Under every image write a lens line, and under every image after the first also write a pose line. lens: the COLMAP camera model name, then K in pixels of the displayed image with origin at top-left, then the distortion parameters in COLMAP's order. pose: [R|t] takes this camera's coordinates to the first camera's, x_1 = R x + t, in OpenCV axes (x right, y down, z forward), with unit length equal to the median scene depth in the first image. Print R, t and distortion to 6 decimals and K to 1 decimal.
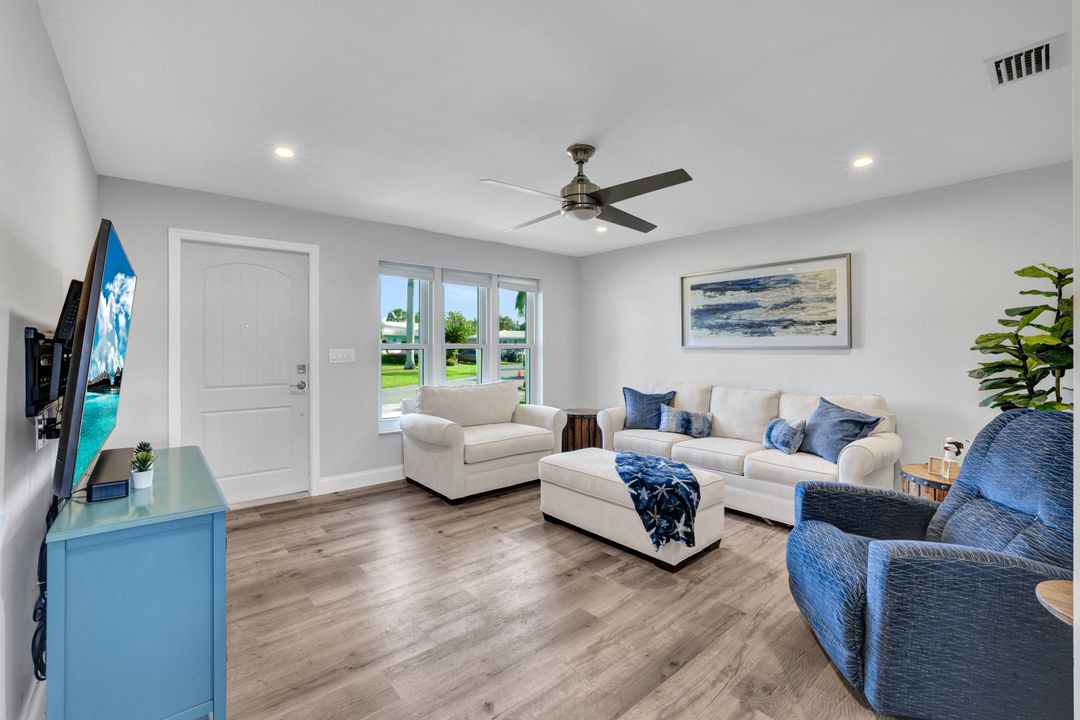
lens RADIAL K [[471.4, 0, 536.0], [0, 471.4, 349.0], [0, 0, 1]] dist [-0.018561, 0.001036]
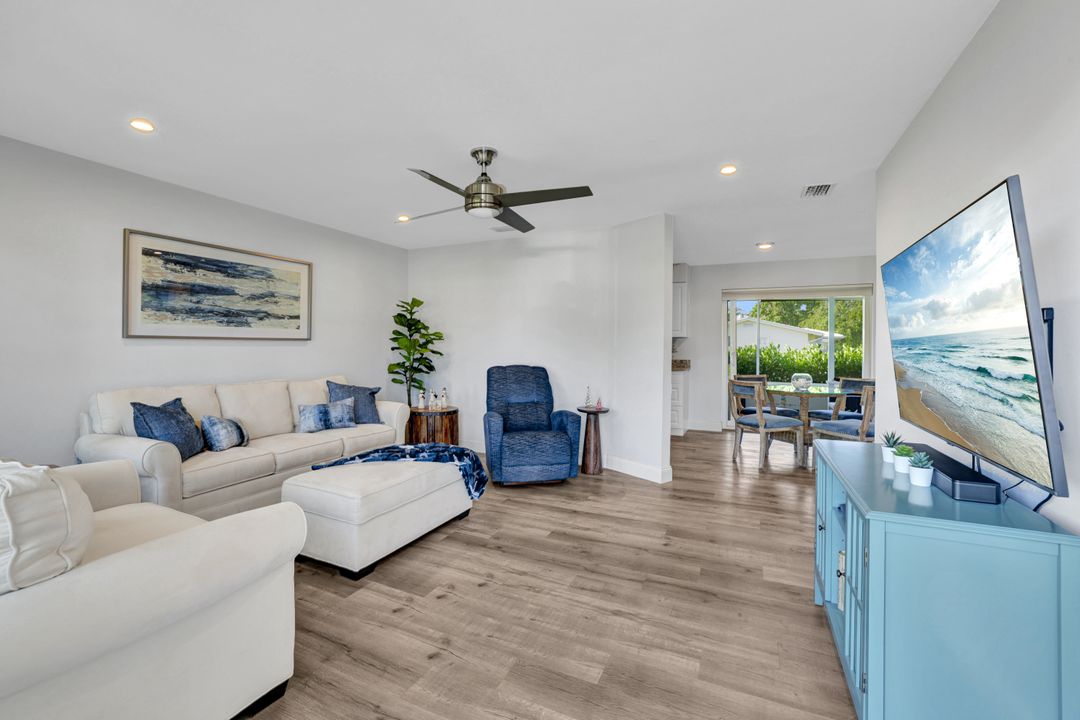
lens RADIAL K [[471.4, 0, 503.3], [0, 471.4, 347.2], [0, 0, 1]] dist [-0.018561, 0.001036]
pose [[-0.372994, -0.006169, 0.927813, -0.605379], [-0.001314, 0.999980, 0.006121, 0.007820], [-0.927833, 0.001064, -0.372995, 0.901158]]
